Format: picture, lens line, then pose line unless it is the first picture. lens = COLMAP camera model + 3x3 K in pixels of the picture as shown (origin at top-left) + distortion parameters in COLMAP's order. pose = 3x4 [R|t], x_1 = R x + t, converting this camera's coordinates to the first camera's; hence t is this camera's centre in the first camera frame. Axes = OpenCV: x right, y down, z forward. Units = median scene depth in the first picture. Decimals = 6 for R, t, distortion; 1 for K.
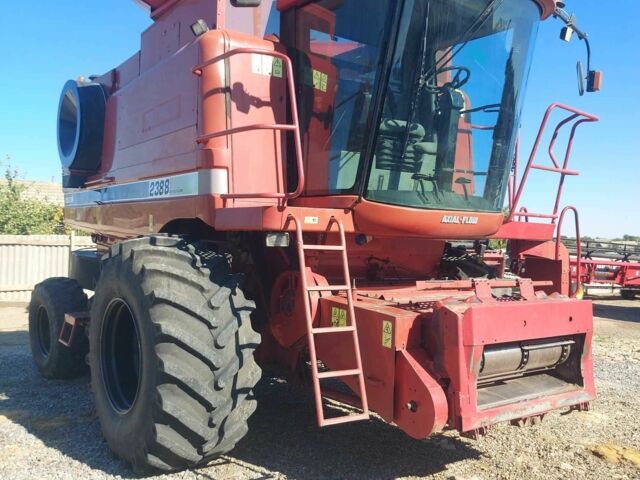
lens RADIAL K [[610.6, 0, 320.0], [0, 610.6, 240.0], [0, 0, 1]] dist [0.139889, -0.259705]
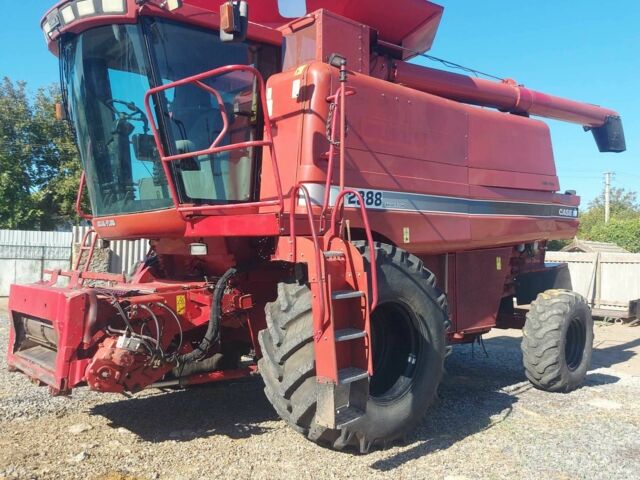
lens RADIAL K [[610.6, 0, 320.0], [0, 610.6, 240.0], [0, 0, 1]] dist [0.139889, -0.259705]
pose [[0.077494, -0.039974, -0.996191, 1.427570], [-0.007285, 0.999147, -0.040660, 0.045674], [0.996966, 0.010408, 0.077137, 1.274144]]
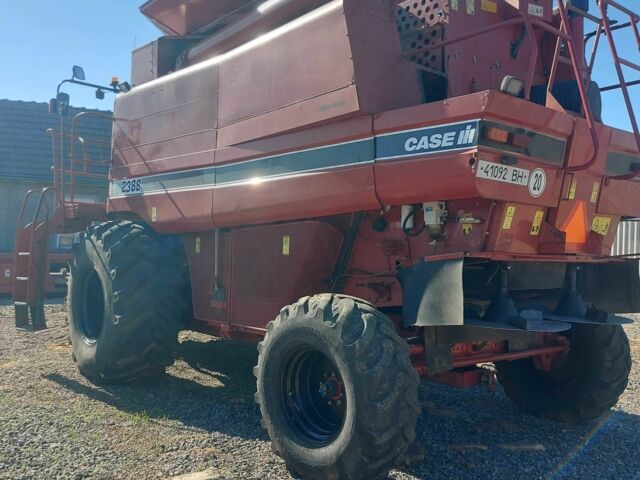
lens RADIAL K [[610.6, 0, 320.0], [0, 610.6, 240.0], [0, 0, 1]] dist [0.139889, -0.259705]
pose [[-0.997242, -0.046600, -0.057766, -0.124804], [-0.046246, 0.998902, -0.007459, 0.033594], [0.058050, -0.004767, -0.998302, 2.958886]]
